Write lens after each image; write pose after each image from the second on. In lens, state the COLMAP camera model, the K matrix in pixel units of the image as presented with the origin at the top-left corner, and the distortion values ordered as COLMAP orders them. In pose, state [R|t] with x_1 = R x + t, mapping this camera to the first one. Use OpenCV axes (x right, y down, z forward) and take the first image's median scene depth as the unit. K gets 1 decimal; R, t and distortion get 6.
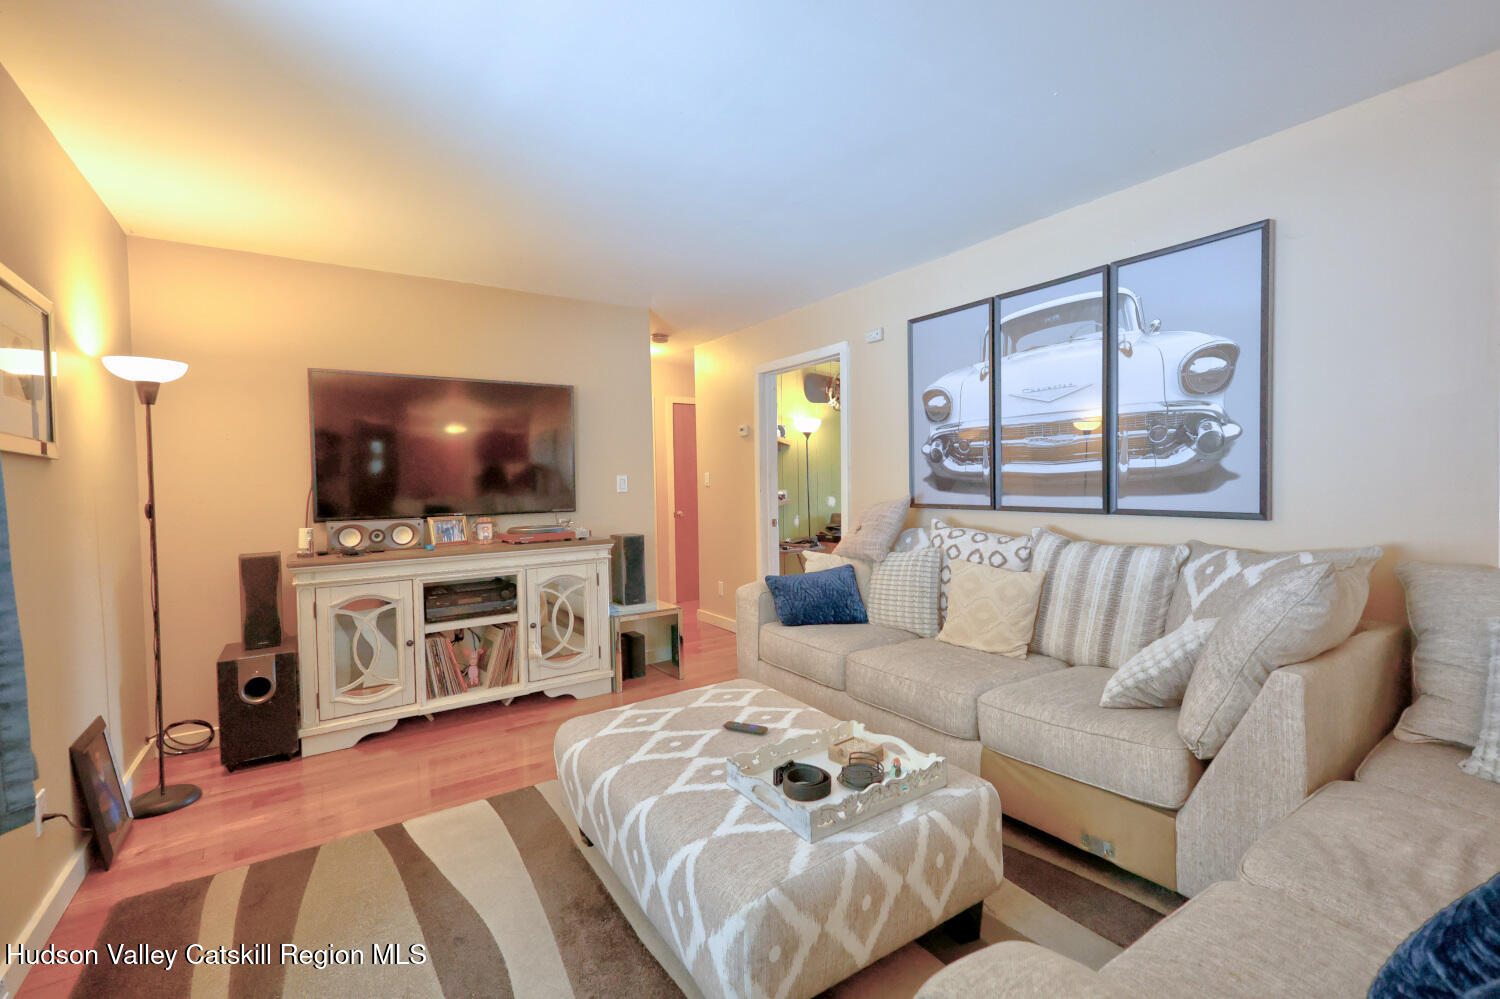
lens RADIAL K [[652.0, 0, 750.0], [0, 652.0, 499.5], [0, 0, 1]] dist [0.000284, 0.000030]
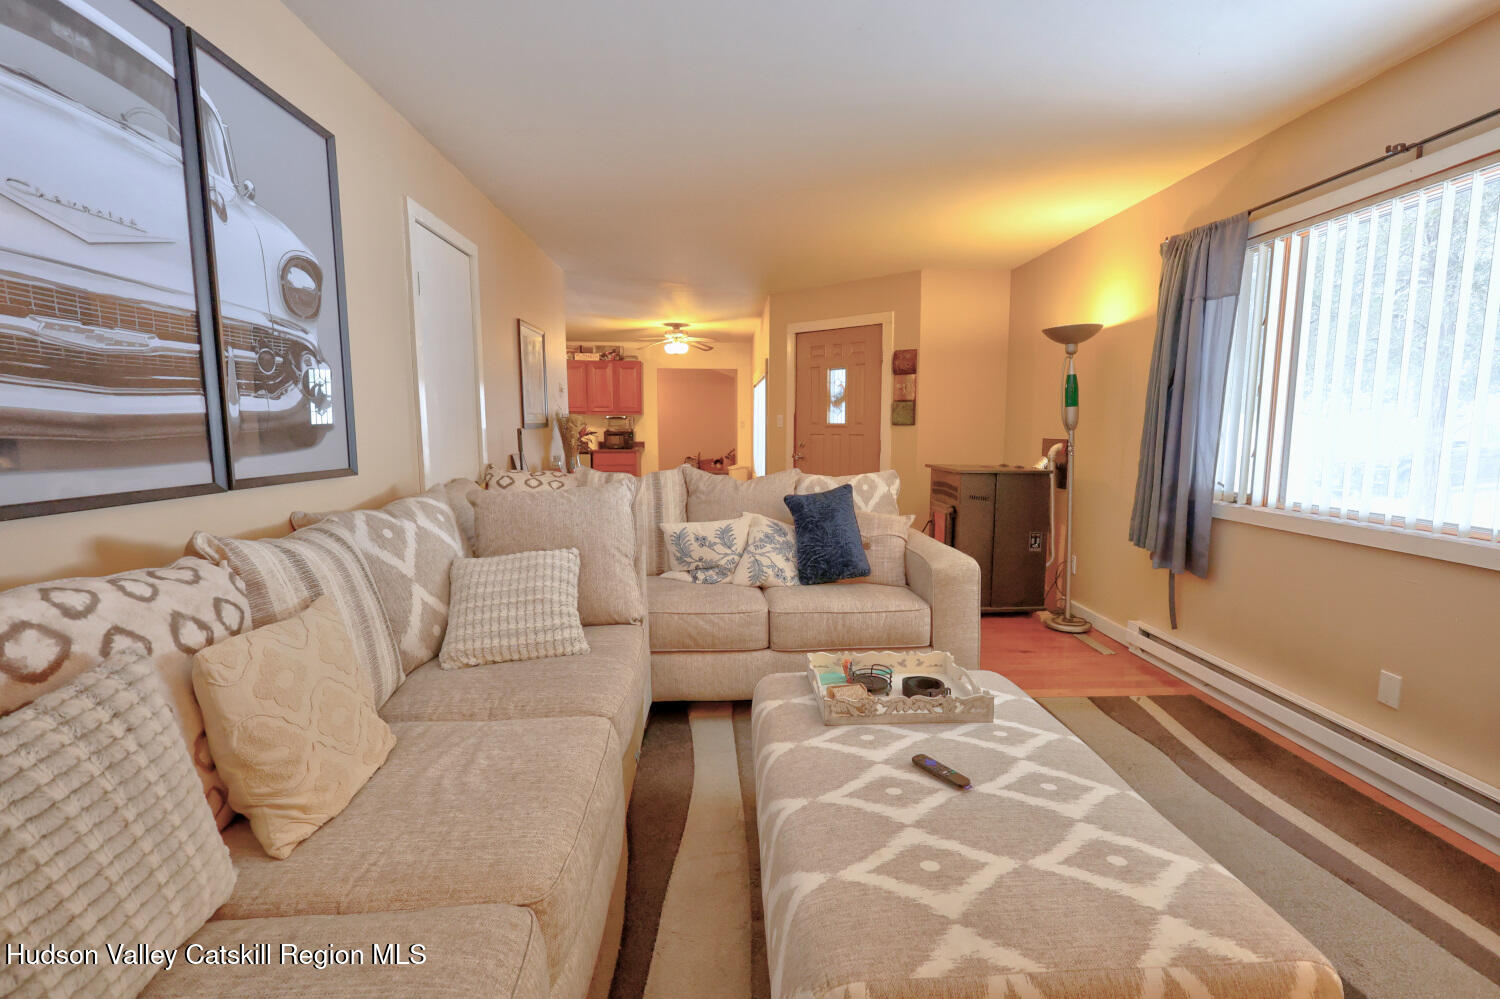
lens RADIAL K [[652.0, 0, 750.0], [0, 652.0, 499.5], [0, 0, 1]] dist [0.000284, 0.000030]
pose [[-0.851465, -0.044344, 0.522532, -0.148938], [0.027132, 0.991359, 0.128342, -0.032920], [-0.523708, 0.123456, -0.842905, 1.322494]]
